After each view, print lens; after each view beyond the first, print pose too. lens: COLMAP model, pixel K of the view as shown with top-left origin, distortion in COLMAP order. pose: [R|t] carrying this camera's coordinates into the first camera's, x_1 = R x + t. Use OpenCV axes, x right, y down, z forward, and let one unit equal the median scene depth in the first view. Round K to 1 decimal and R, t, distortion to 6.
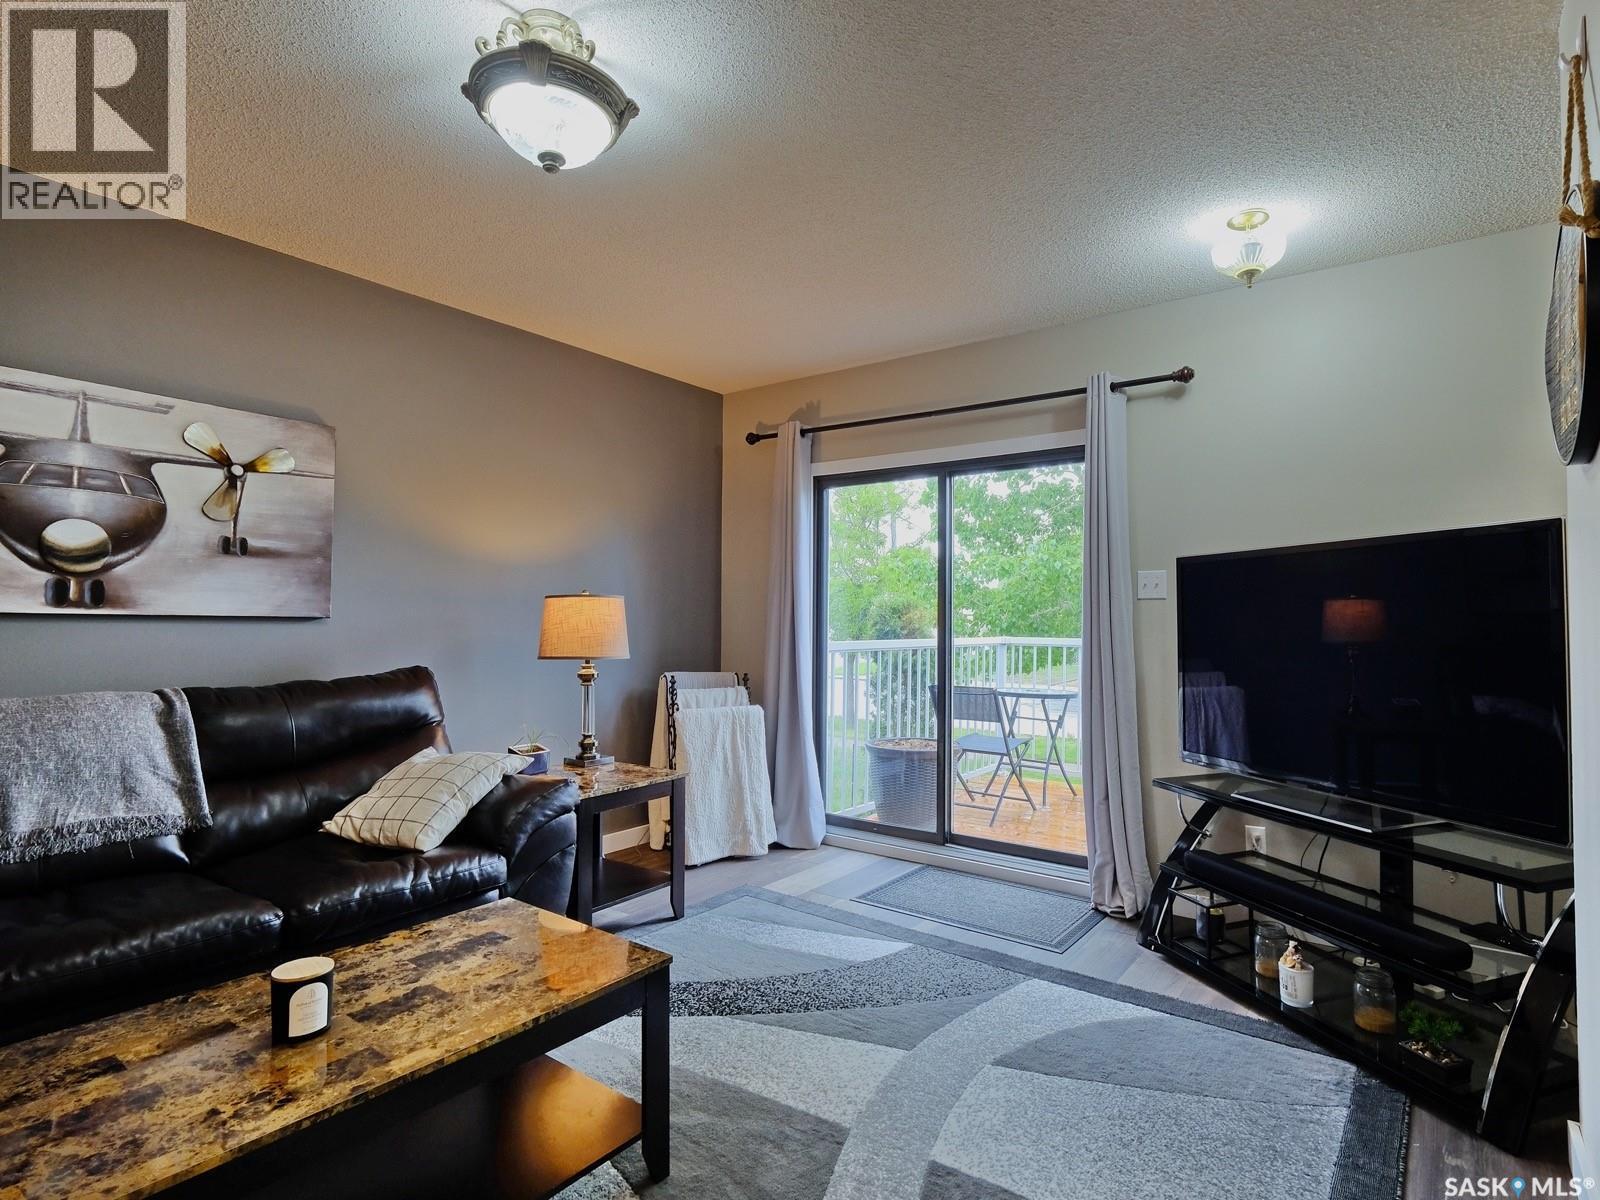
lens RADIAL K [[791.2, 0, 828.0], [0, 791.2, 599.0], [0, 0, 1]] dist [0.001967, 0.000274]
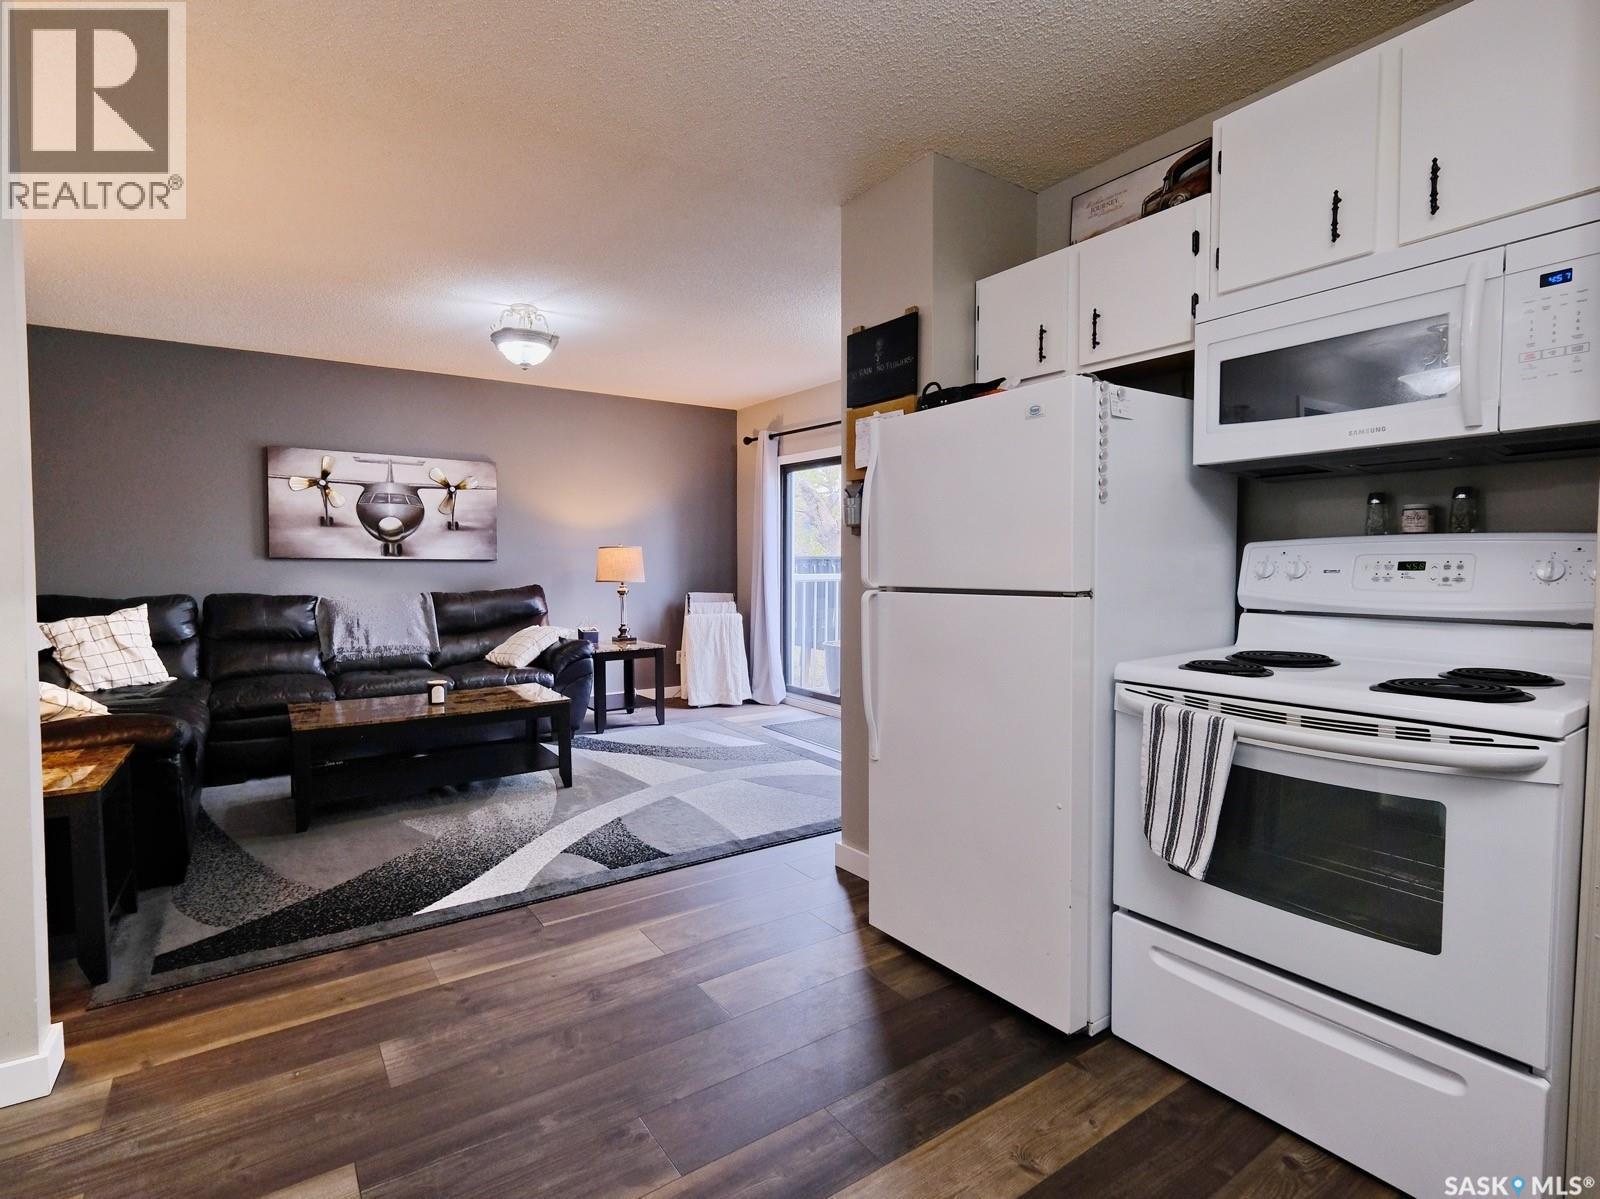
lens RADIAL K [[791.2, 0, 792.0], [0, 791.2, 583.8], [0, 0, 1]] dist [0.001967, 0.000274]
pose [[0.935445, 0.003839, -0.353452, 0.822792], [0.015431, 0.998544, 0.051684, -0.008496], [0.353136, -0.053802, 0.934024, -0.638964]]
